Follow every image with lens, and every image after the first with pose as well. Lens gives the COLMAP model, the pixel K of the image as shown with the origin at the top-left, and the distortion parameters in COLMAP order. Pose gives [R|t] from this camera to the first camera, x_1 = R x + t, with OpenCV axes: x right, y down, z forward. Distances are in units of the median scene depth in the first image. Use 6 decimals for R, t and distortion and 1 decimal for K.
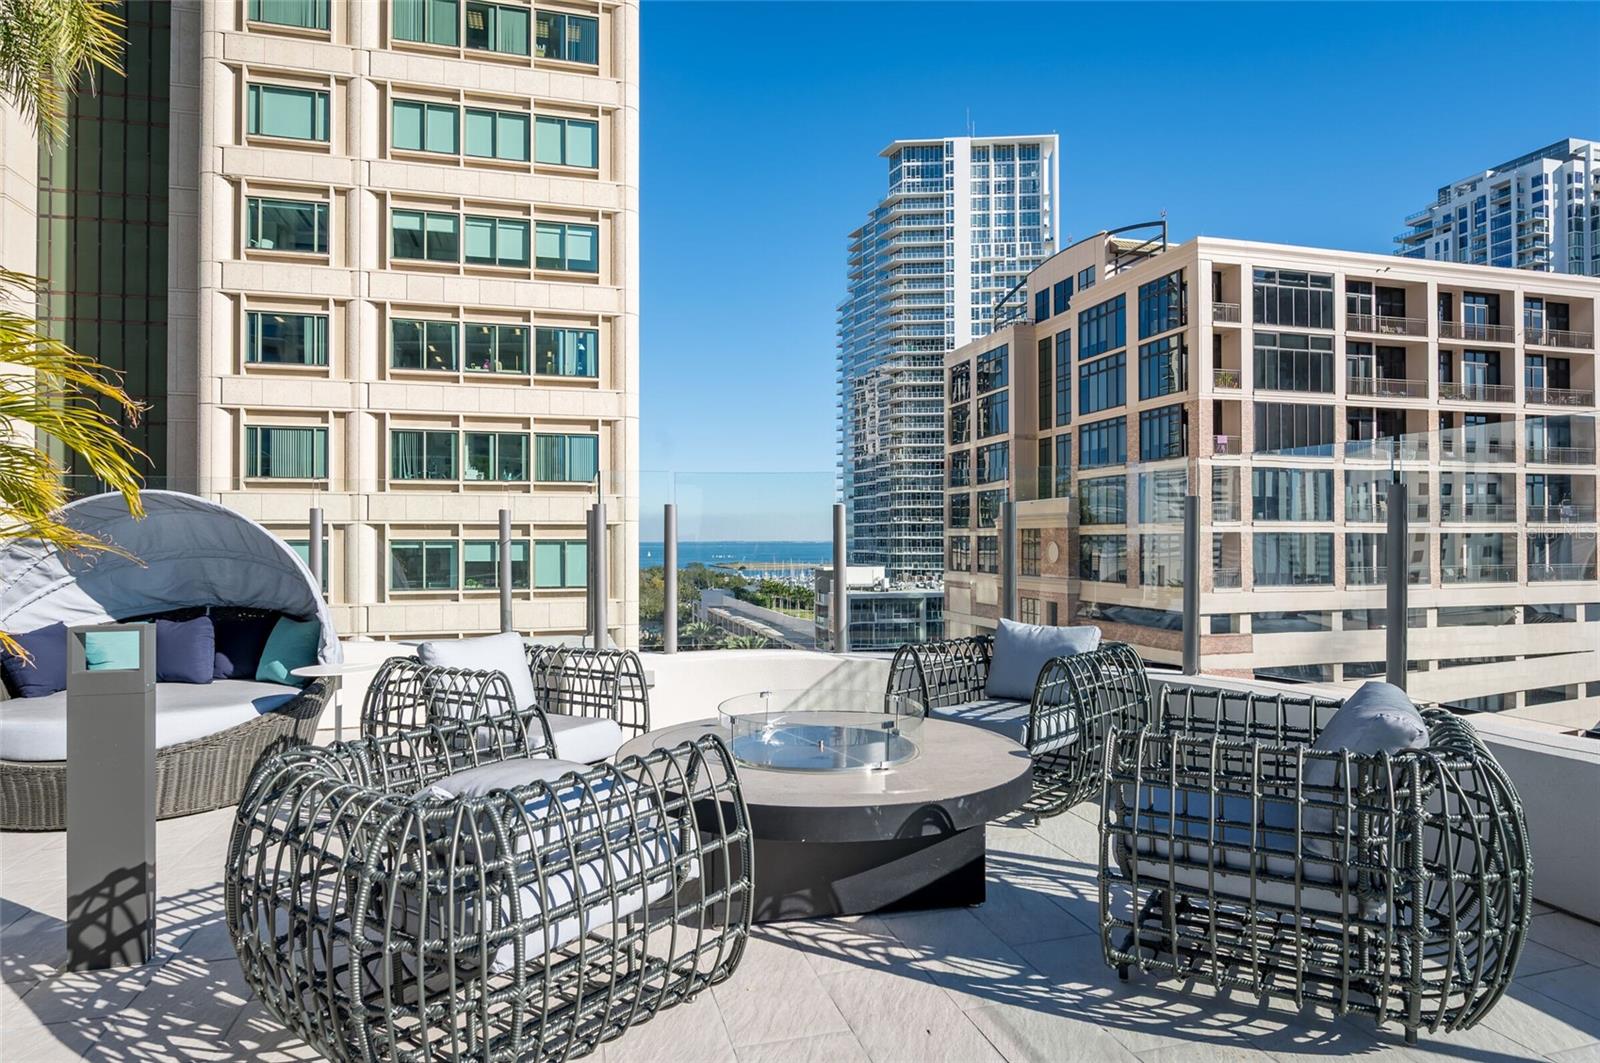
lens RADIAL K [[911.7, 0, 800.0], [0, 911.7, 531.5], [0, 0, 1]] dist [-0.006036, -0.002805]
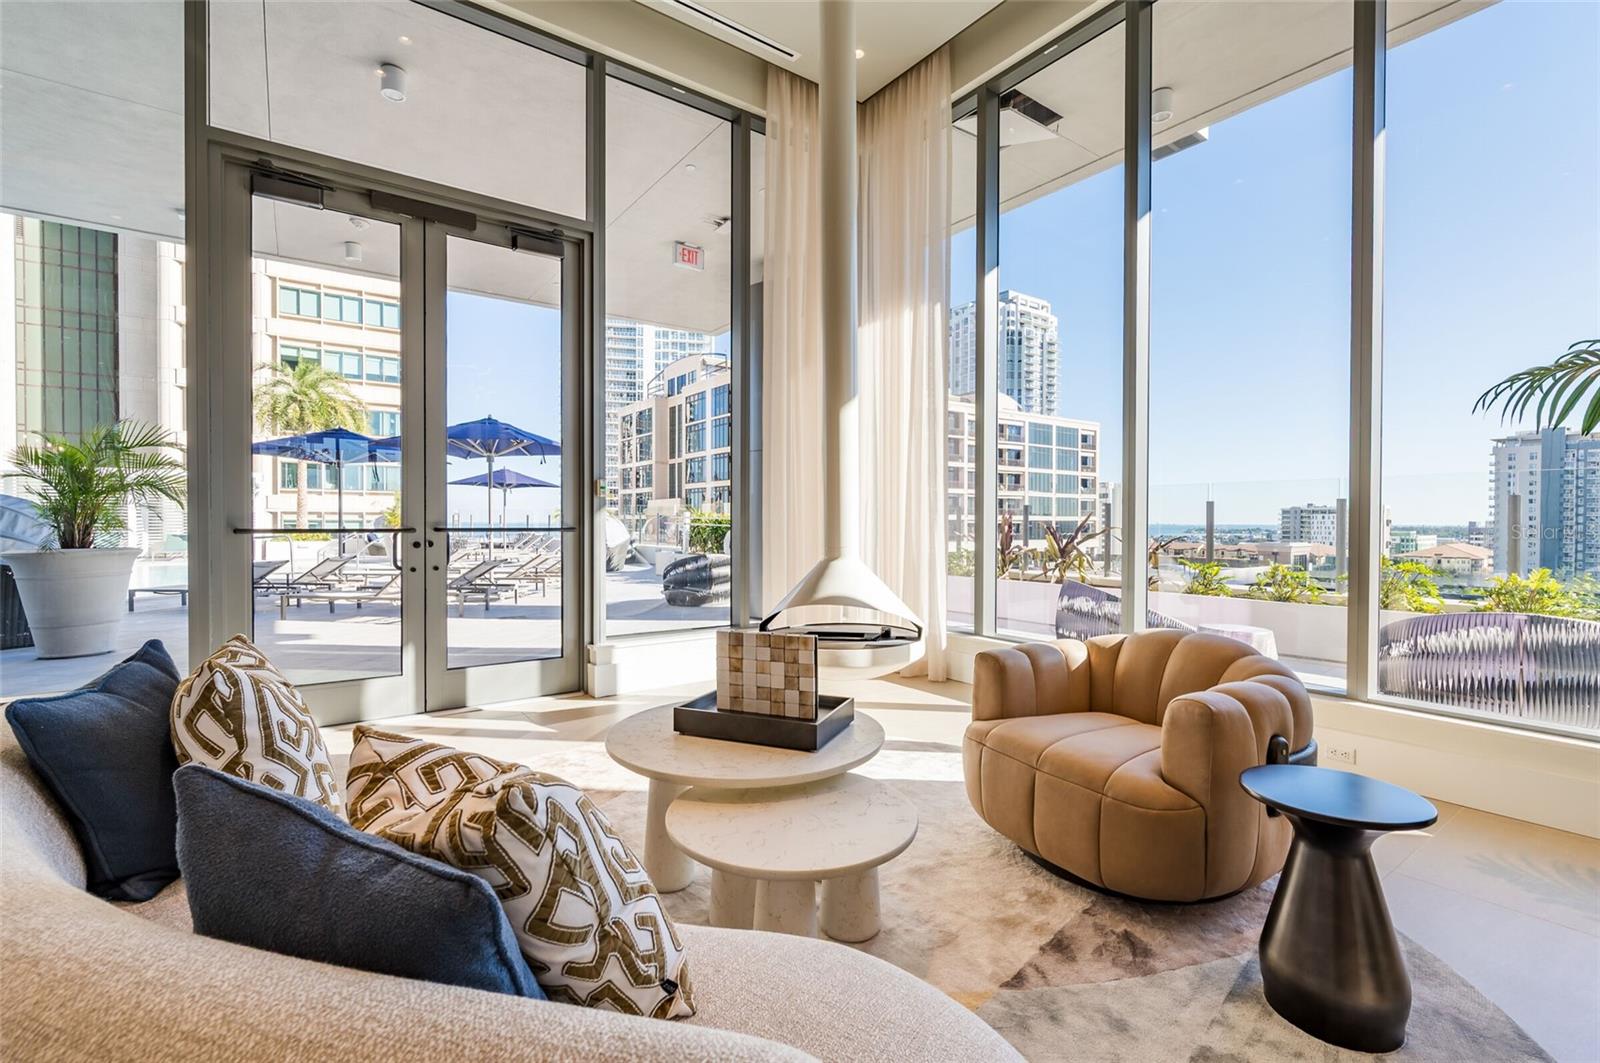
lens RADIAL K [[698.5, 0, 795.1], [0, 698.5, 528.2], [0, 0, 1]] dist [-0.000166, -0.000543]
pose [[0.936521, 0.001224, 0.350608, 0.025457], [-0.007181, 0.999851, 0.015691, -0.002390], [-0.350537, -0.017213, 0.936391, -0.423482]]
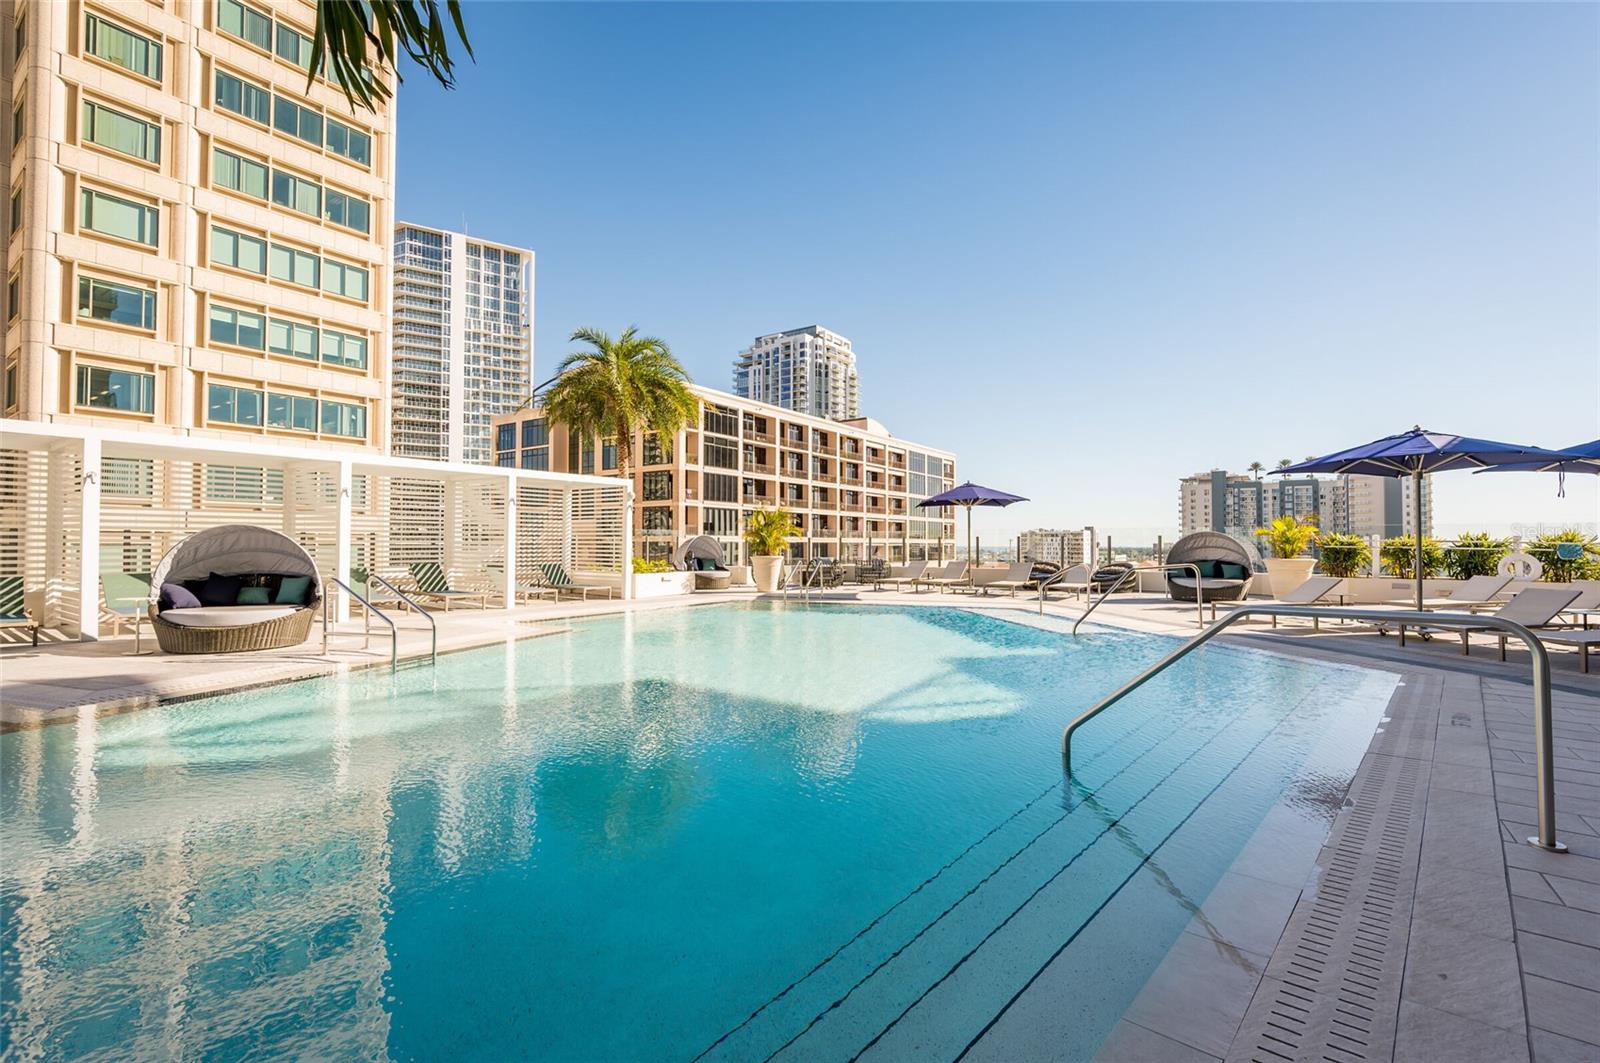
lens RADIAL K [[698.5, 0, 795.1], [0, 698.5, 528.2], [0, 0, 1]] dist [-0.000166, -0.000543]
pose [[0.774900, 0.017344, 0.631845, -0.243421], [-0.006991, 0.999798, -0.018870, -0.000587], [-0.632045, 0.010205, 0.774865, -0.218862]]
